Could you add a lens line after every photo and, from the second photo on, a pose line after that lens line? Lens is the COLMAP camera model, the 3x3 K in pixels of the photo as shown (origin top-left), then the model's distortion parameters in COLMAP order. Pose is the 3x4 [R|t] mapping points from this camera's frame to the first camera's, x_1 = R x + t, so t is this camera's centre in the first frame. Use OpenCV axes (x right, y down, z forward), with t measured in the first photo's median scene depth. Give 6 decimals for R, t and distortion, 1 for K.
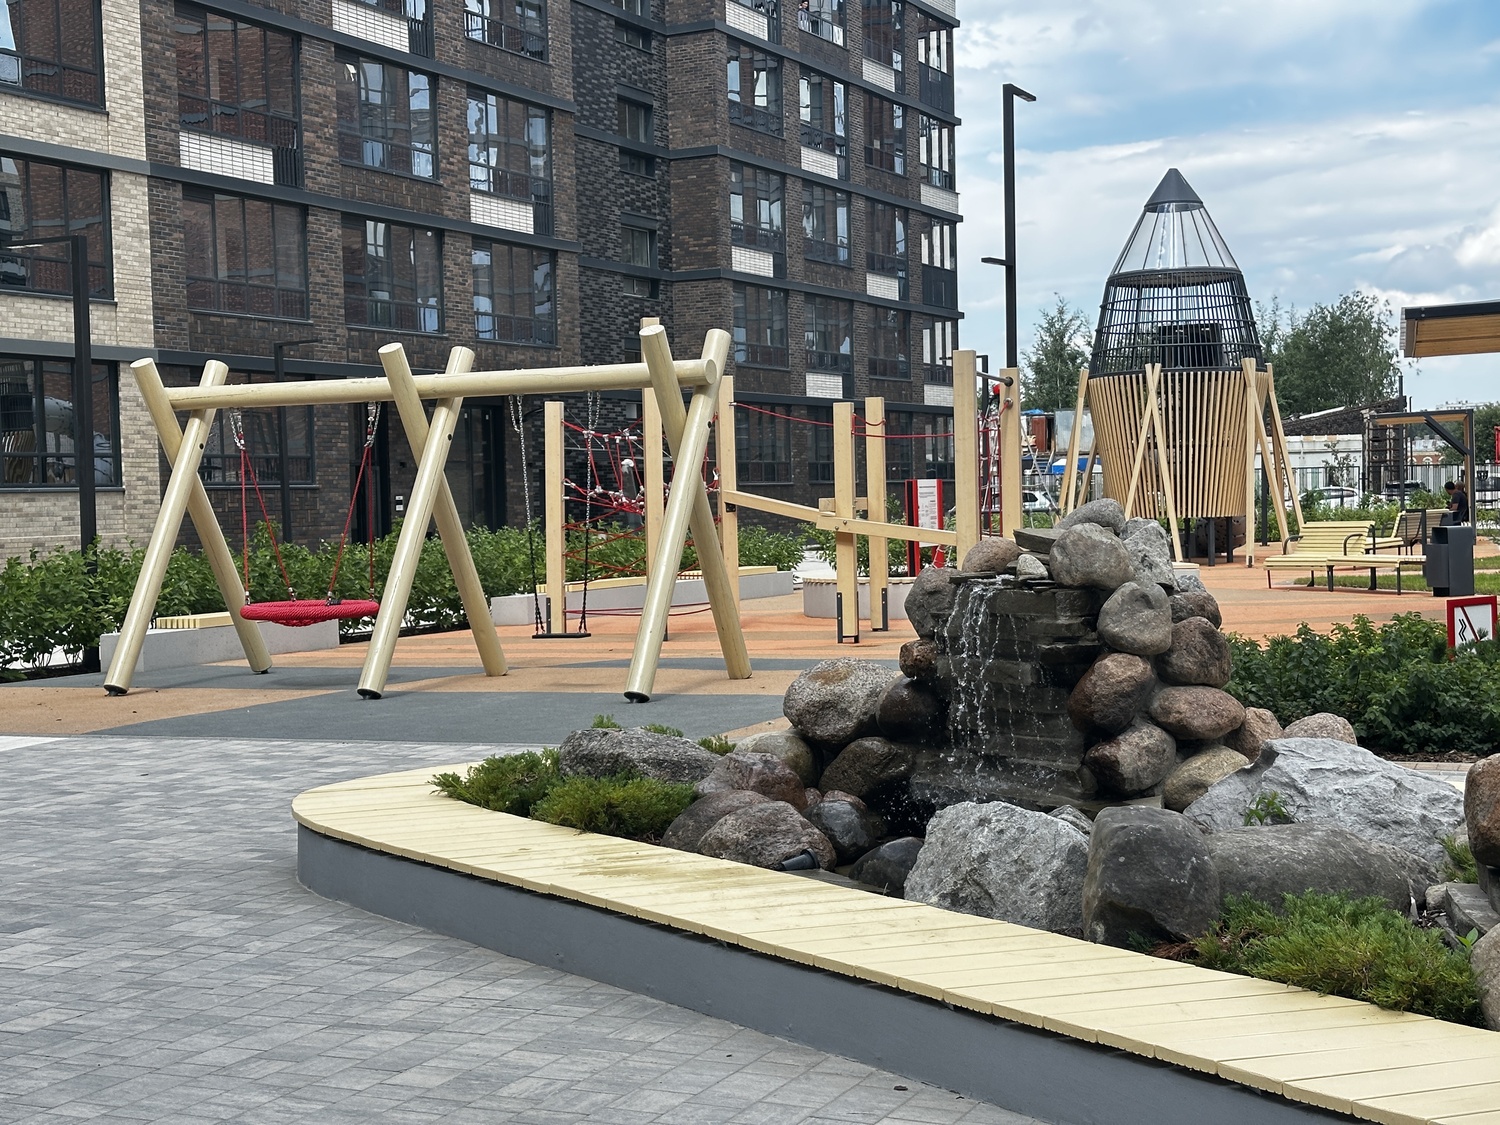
lens RADIAL K [[2132.5, 0, 748.0], [0, 2132.5, 572.9], [0, 0, 1]] dist [0.180663, 0.000000]
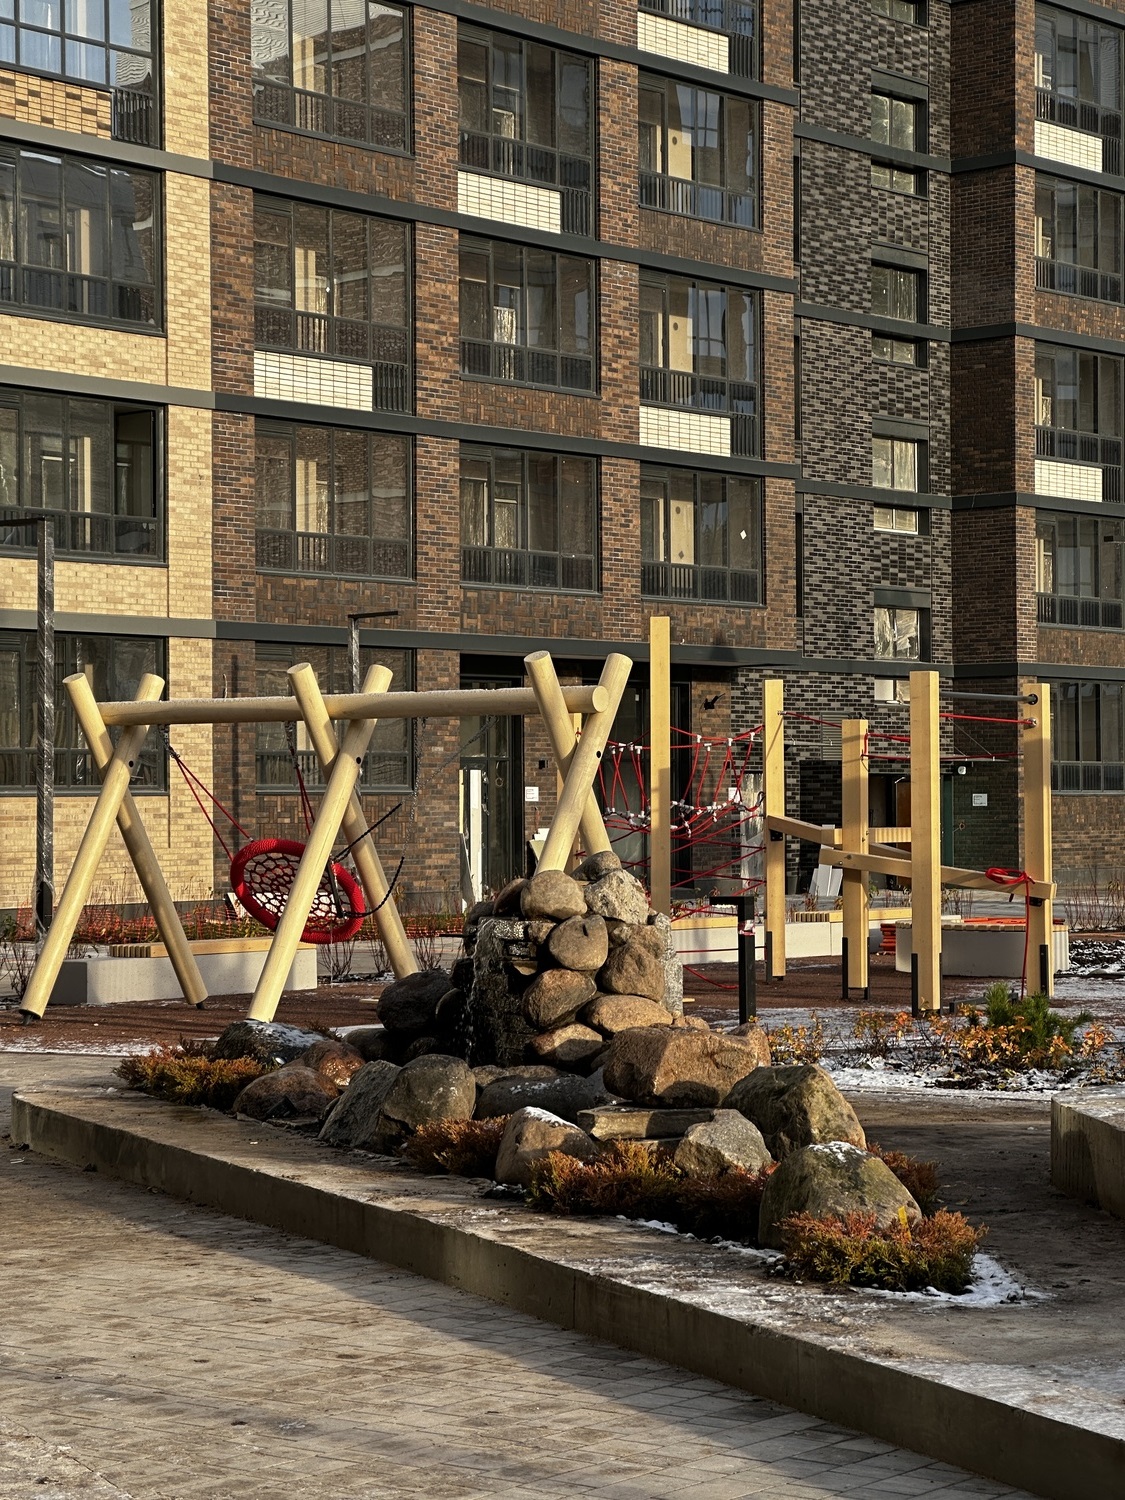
lens RADIAL K [[3361.2, 0, 562.7], [0, 3361.2, 741.2], [0, 0, 1]] dist [0.331966, 0.000000]
pose [[0.976939, 0.016653, -0.212870, 0.116608], [-0.027245, 0.998527, -0.046921, -0.002934], [0.211775, 0.051638, 0.975953, -0.188603]]
